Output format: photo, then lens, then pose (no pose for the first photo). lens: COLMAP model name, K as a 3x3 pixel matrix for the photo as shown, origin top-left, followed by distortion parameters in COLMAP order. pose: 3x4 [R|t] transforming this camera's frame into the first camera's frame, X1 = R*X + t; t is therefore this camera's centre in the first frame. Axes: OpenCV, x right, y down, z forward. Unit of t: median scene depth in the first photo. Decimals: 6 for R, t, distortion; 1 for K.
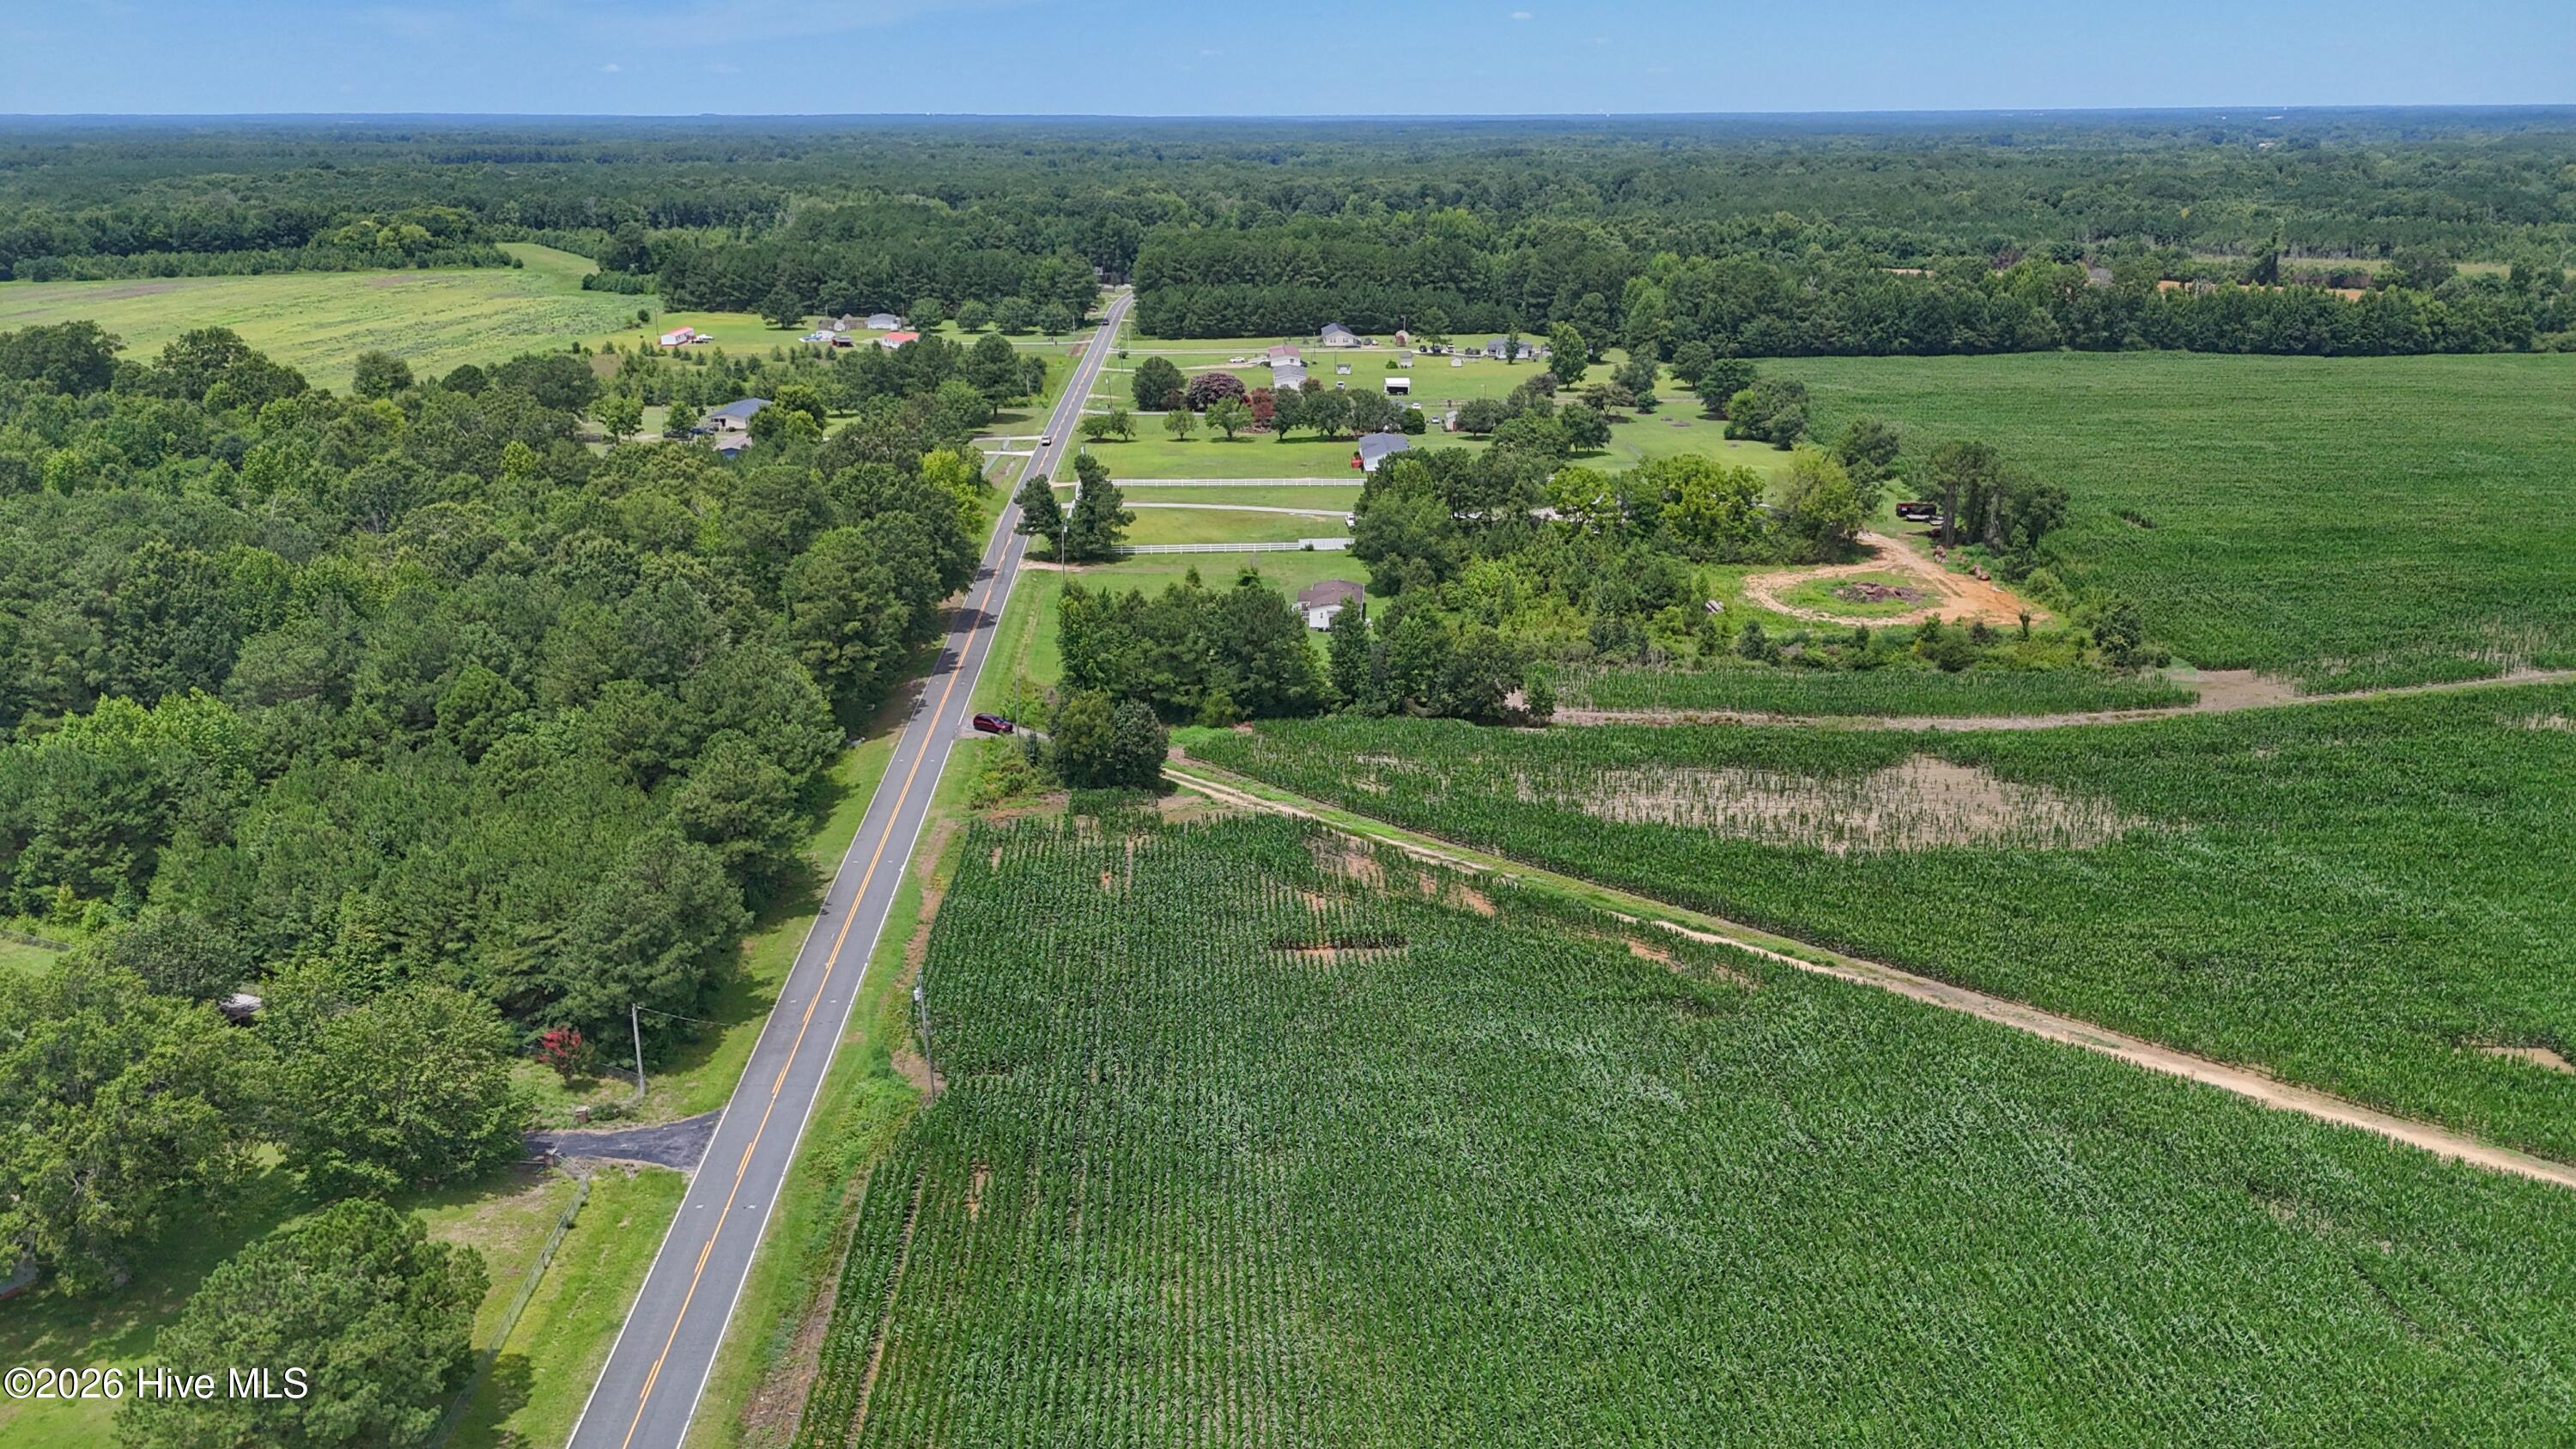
lens RADIAL K [[1902.5, 0, 1293.6], [0, 1902.5, 742.9], [0, 0, 1]] dist [0.087228, -0.086143]
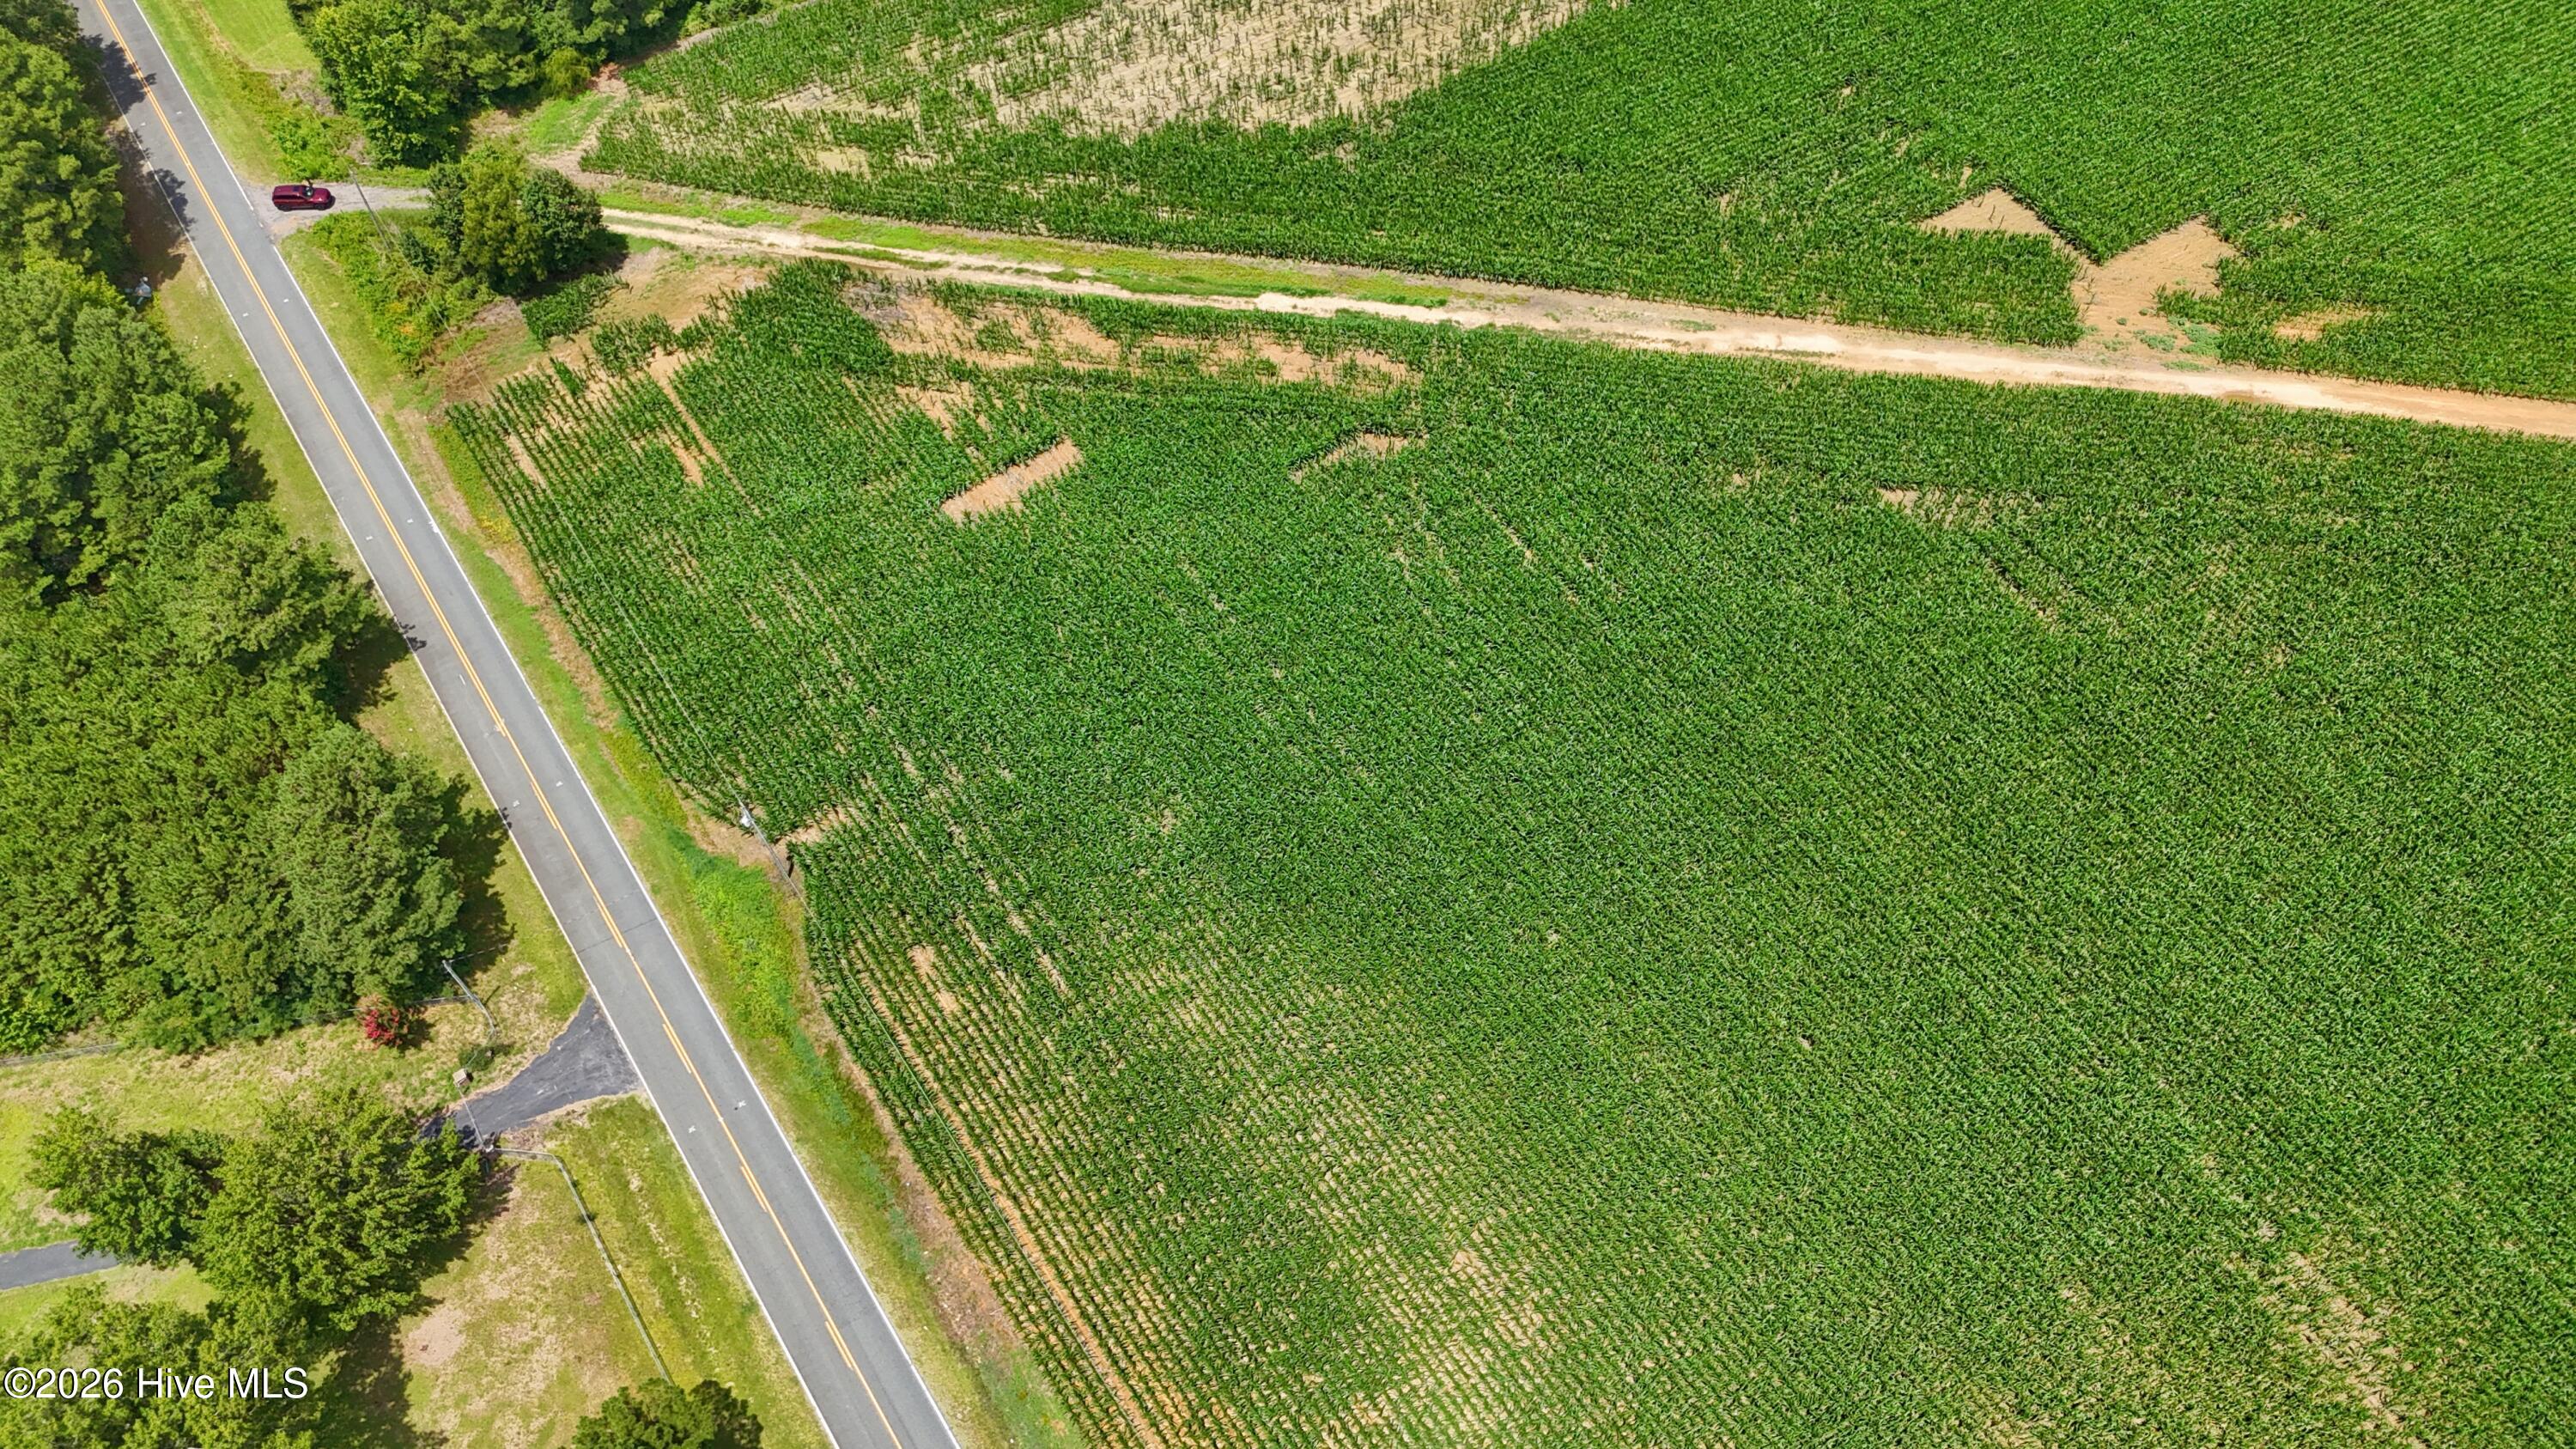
lens RADIAL K [[1902.5, 0, 1293.6], [0, 1902.5, 742.9], [0, 0, 1]] dist [0.087228, -0.086143]
pose [[0.854734, -0.443804, 0.269199, -0.092006], [0.182967, 0.742935, 0.643871, -0.206808], [-0.485750, -0.501084, 0.716213, 0.096169]]
